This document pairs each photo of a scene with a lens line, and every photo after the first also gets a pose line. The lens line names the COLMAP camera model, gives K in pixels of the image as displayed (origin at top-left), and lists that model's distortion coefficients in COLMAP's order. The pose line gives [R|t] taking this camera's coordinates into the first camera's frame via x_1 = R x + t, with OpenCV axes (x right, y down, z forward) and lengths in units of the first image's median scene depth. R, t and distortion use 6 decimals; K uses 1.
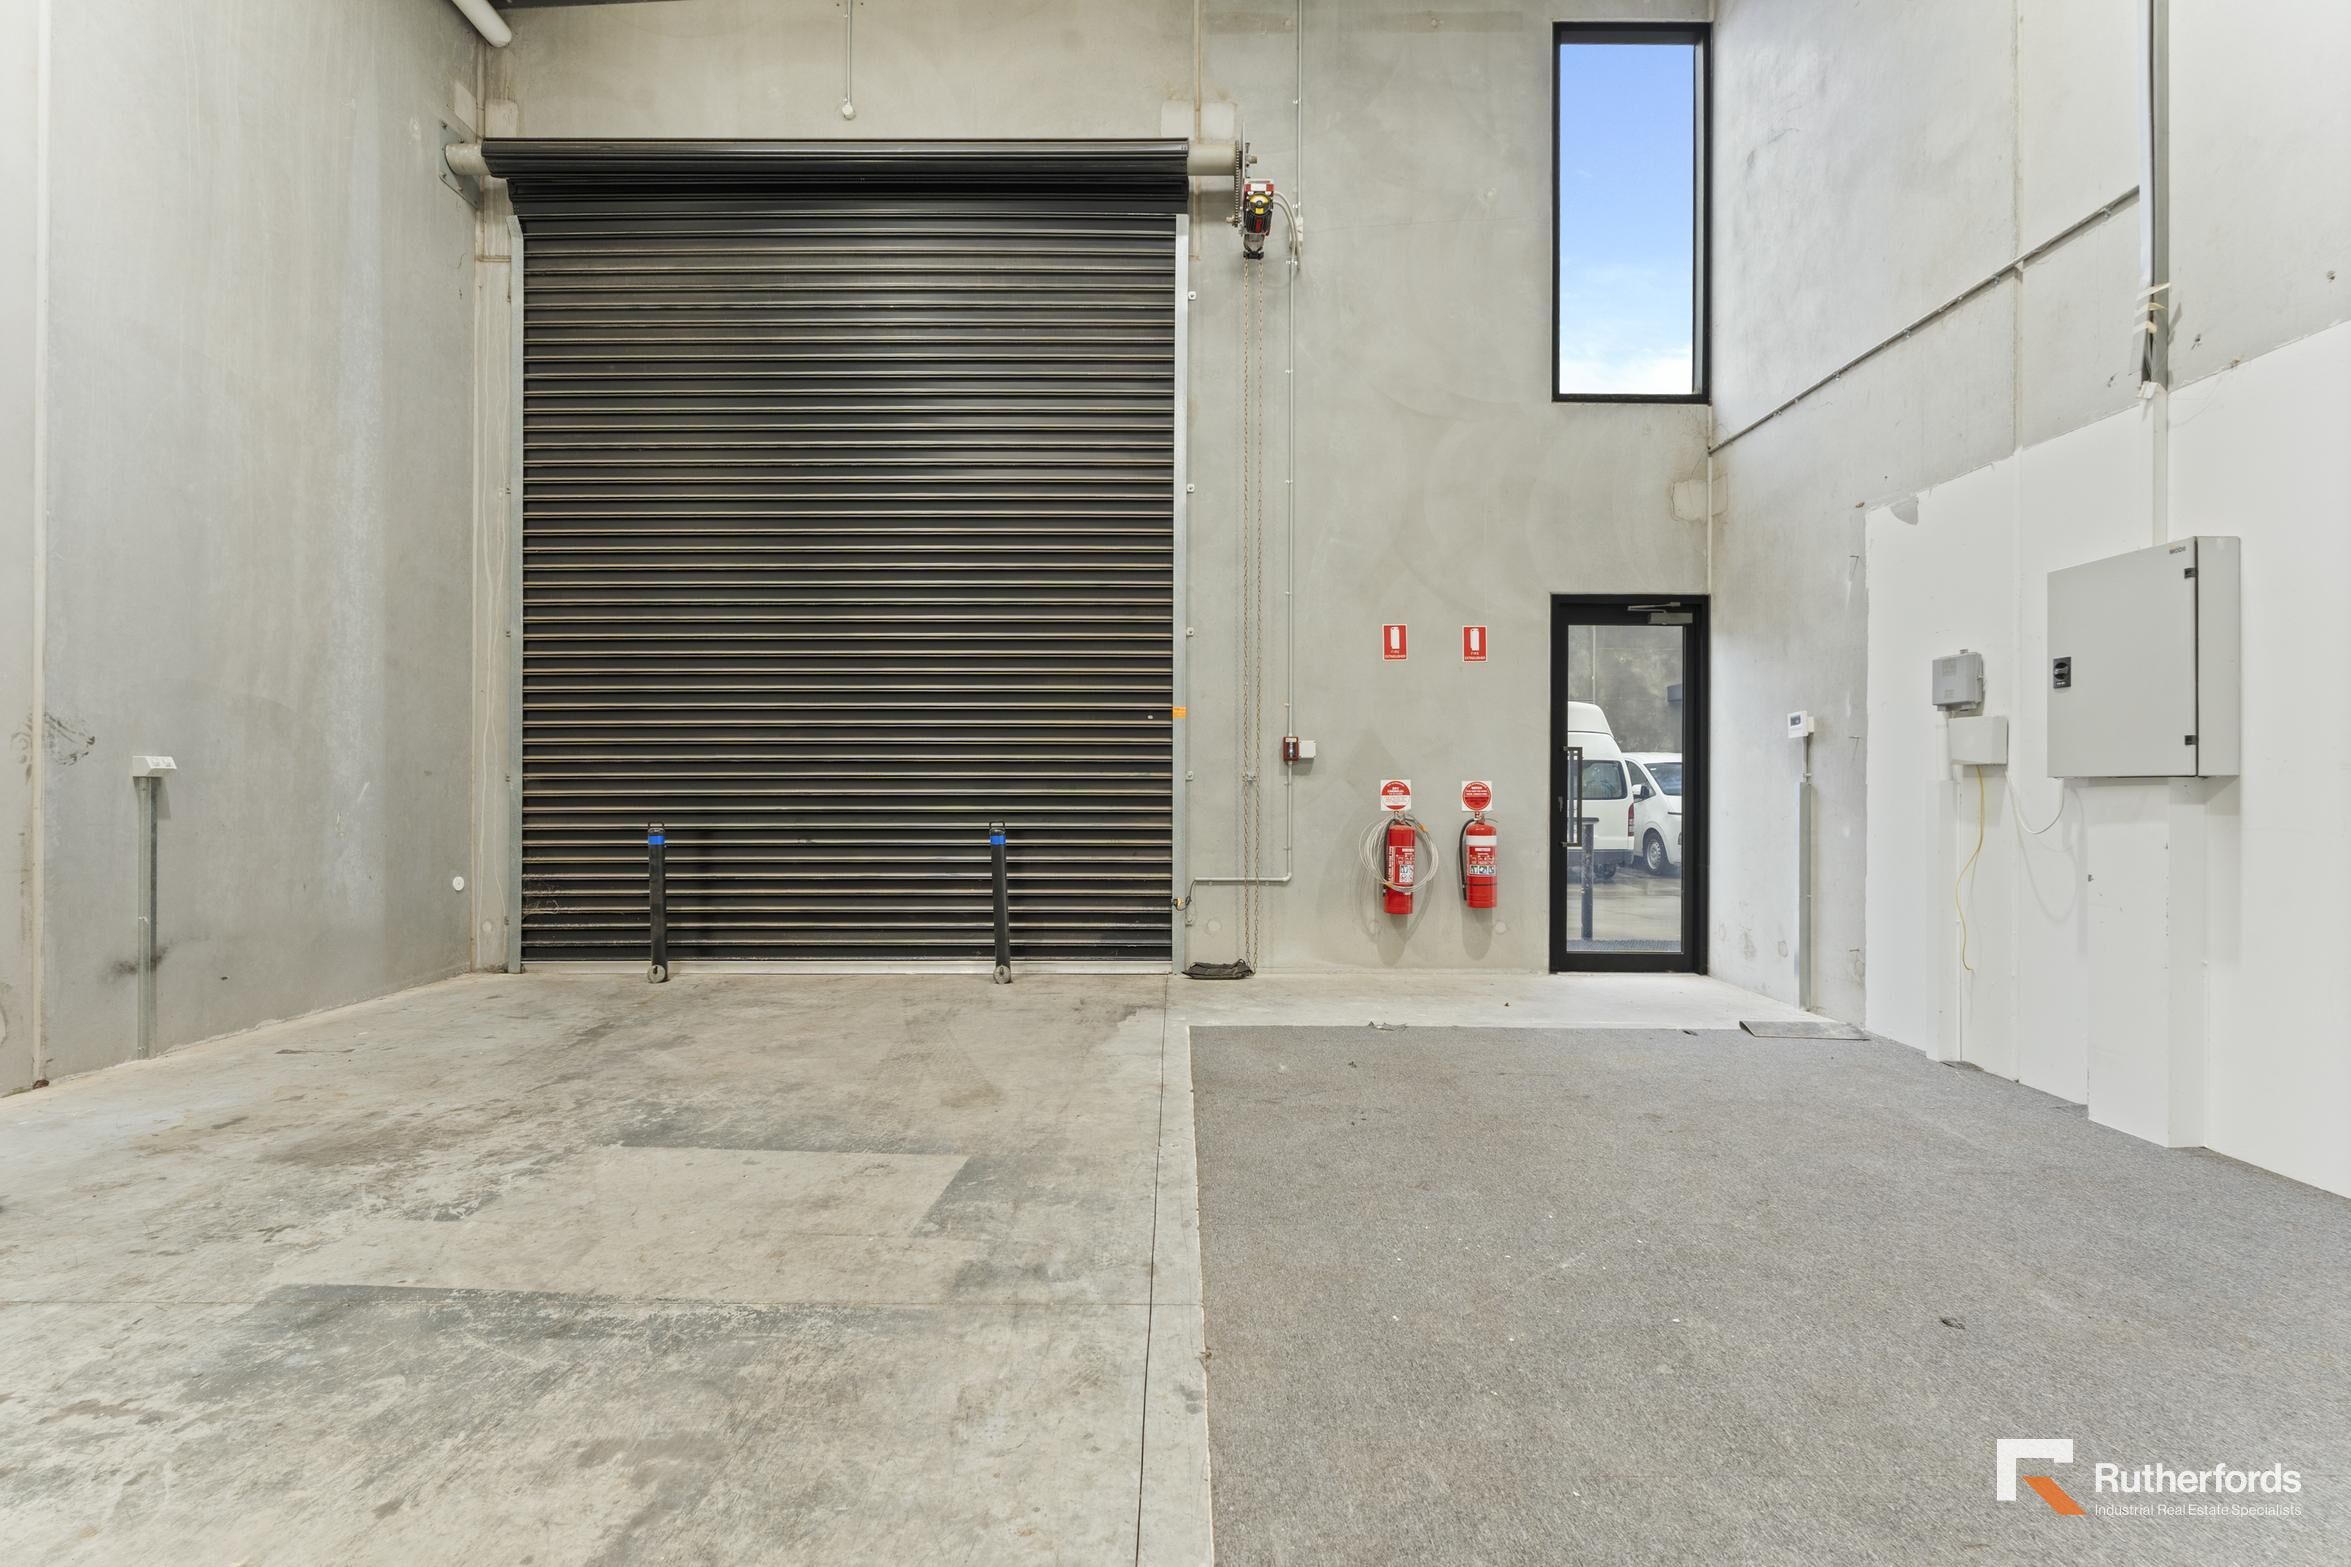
lens RADIAL K [[1041.6, 0, 1175.5], [0, 1041.6, 783.5], [0, 0, 1]] dist [-0.003325, -0.000595]
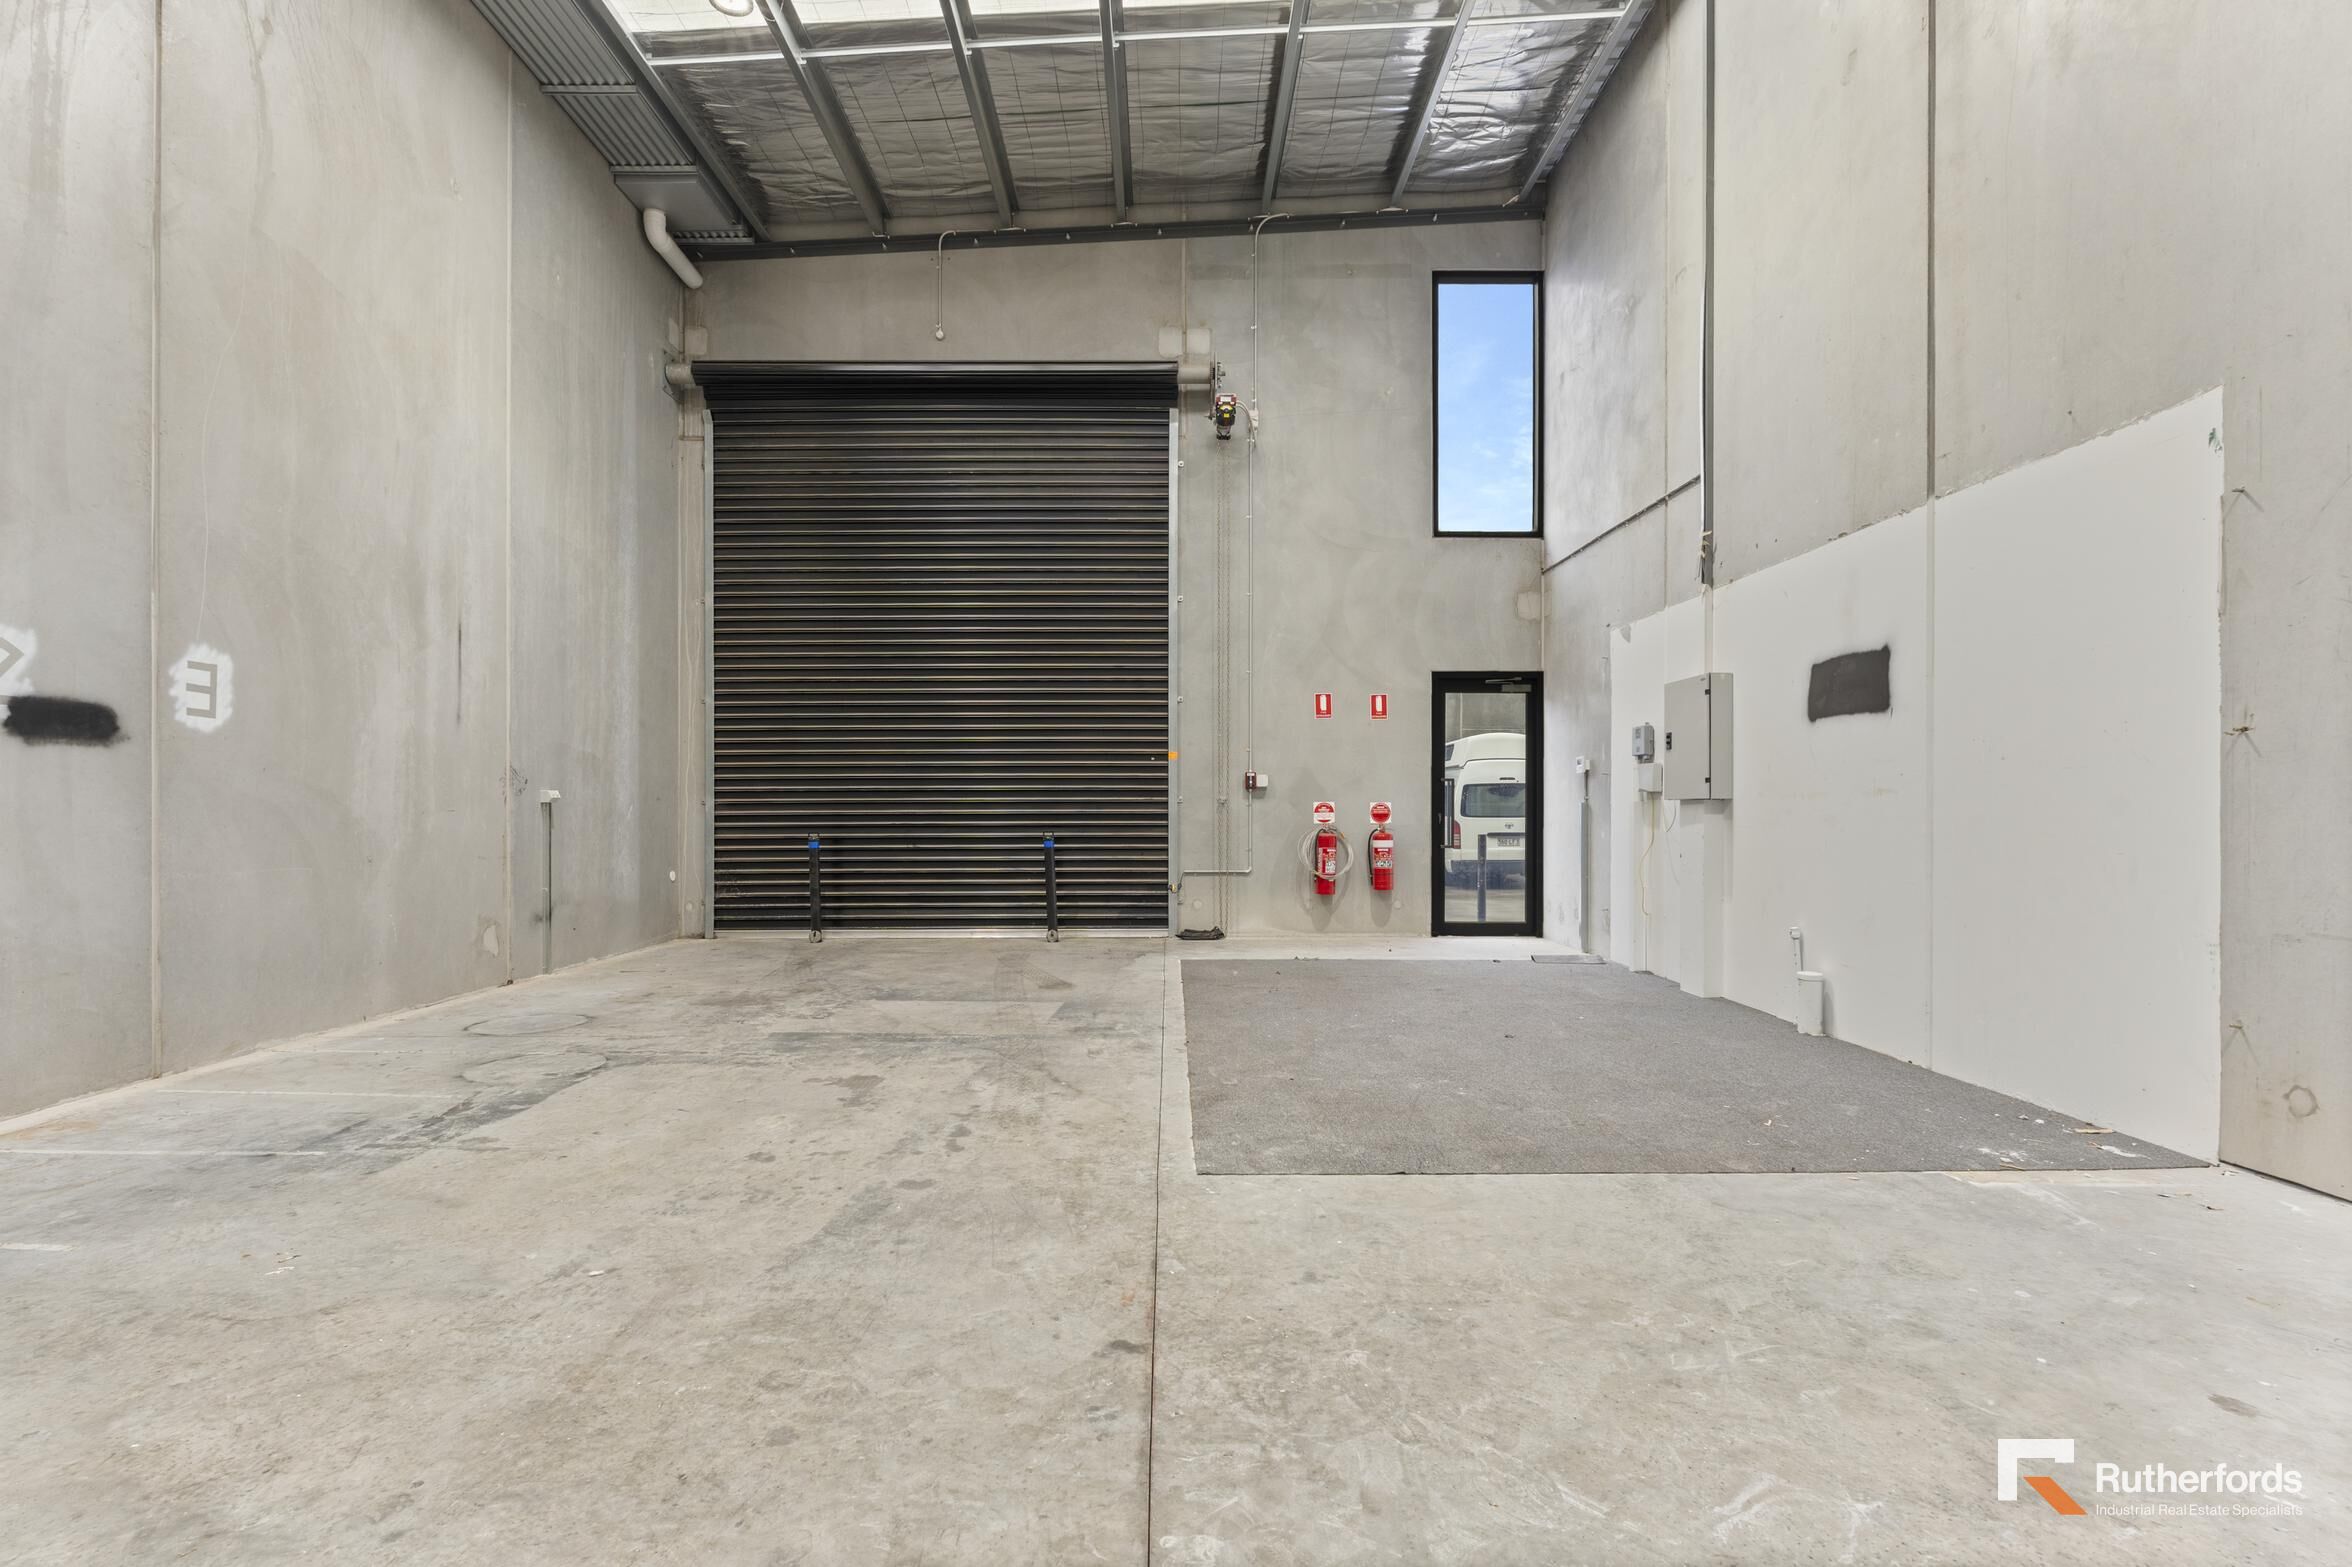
lens RADIAL K [[1080.4, 0, 1175.1], [0, 1080.4, 803.1], [0, 0, 1]] dist [-0.004351, -0.000265]
pose [[0.999966, -0.003133, 0.007582, -0.006082], [0.003143, 0.999994, -0.001367, -0.000311], [-0.007578, 0.001391, 0.999970, -0.602483]]
